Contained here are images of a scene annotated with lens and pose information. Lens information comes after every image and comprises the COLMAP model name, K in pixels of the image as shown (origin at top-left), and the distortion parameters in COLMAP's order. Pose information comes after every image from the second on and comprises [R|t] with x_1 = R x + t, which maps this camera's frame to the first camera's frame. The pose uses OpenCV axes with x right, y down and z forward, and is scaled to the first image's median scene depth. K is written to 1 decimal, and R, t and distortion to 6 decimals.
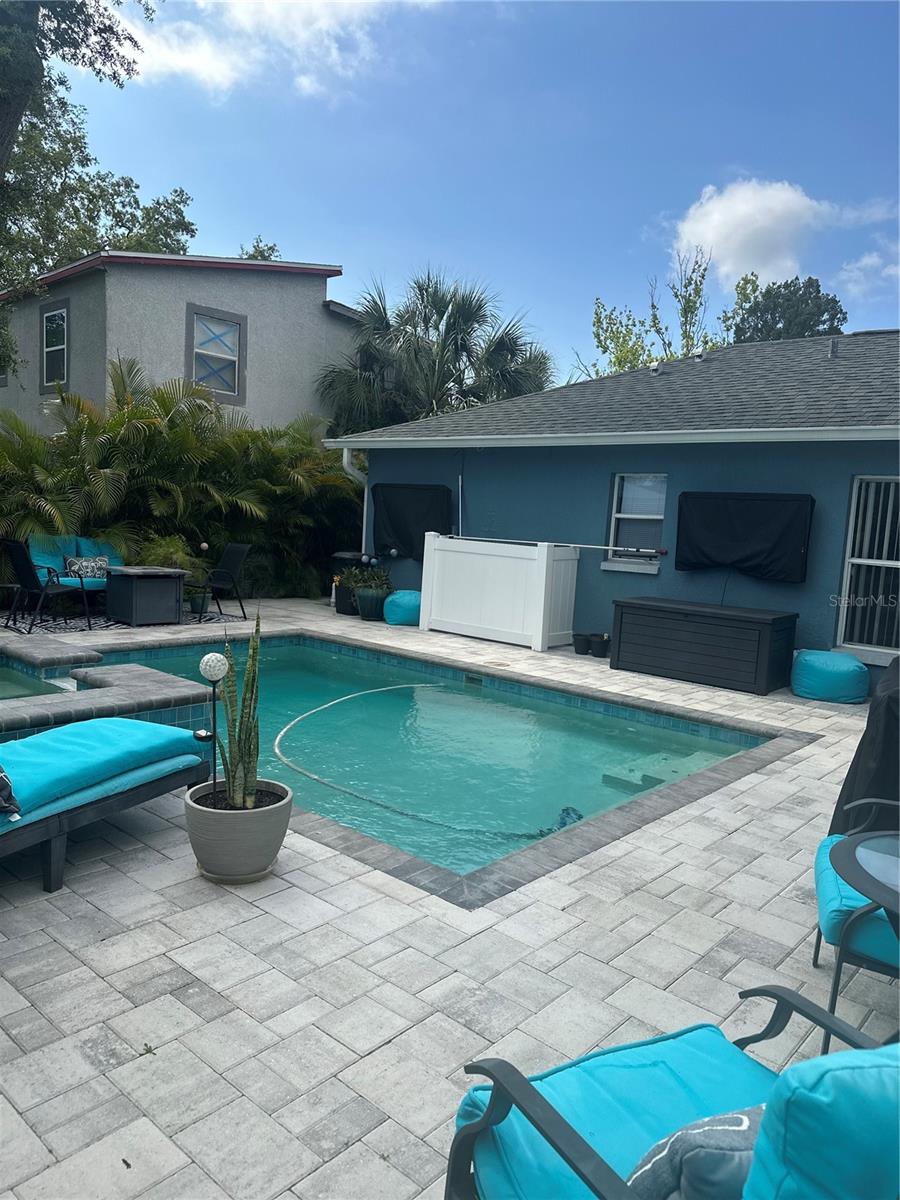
lens RADIAL K [[851.3, 0, 450.4], [0, 851.3, 613.2], [0, 0, 1]] dist [0.078489, -0.100434]
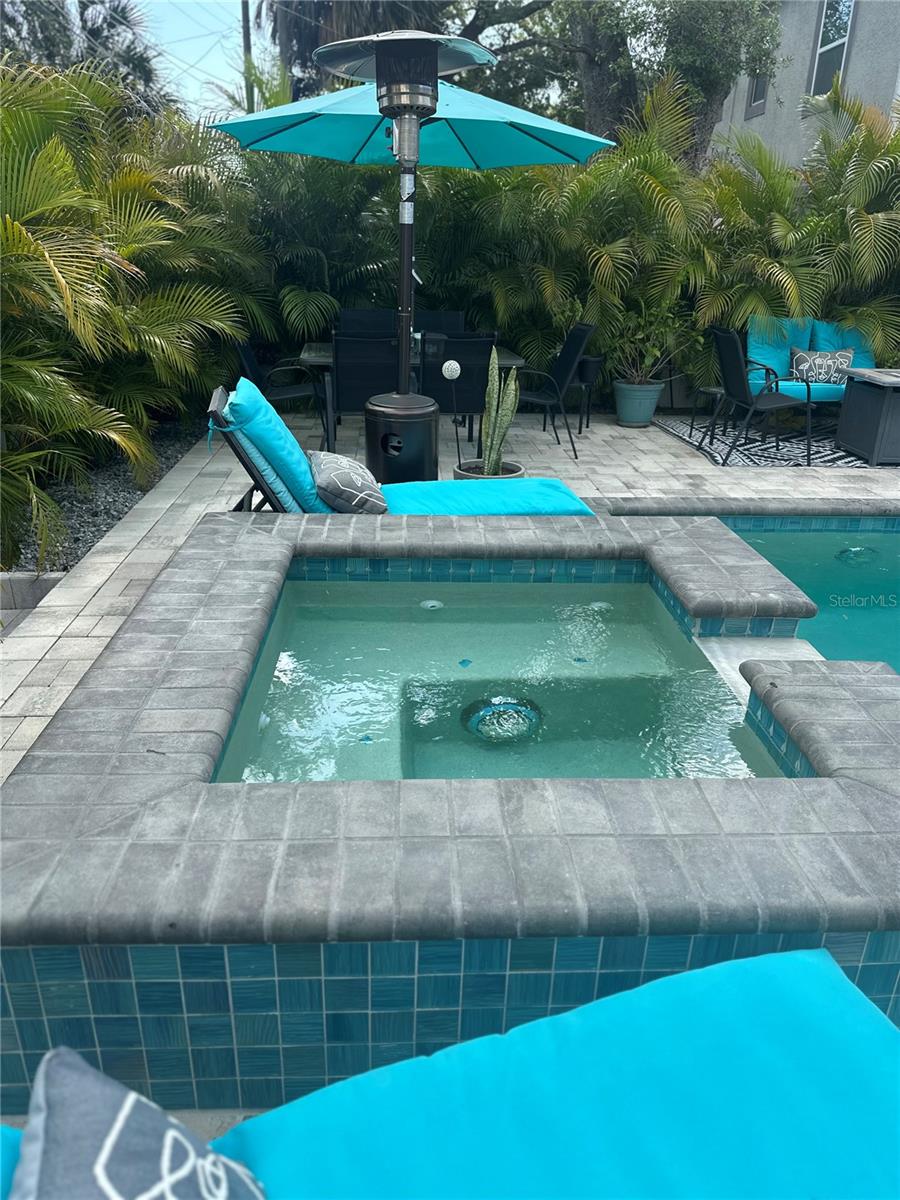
lens RADIAL K [[855.6, 0, 427.0], [0, 855.6, 600.0], [0, 0, 1]] dist [-0.023374, -0.002491]
pose [[0.684490, 0.241514, -0.687855, -0.124467], [-0.065041, 0.959999, 0.272343, -0.039211], [0.726115, -0.141677, 0.672818, 0.285700]]
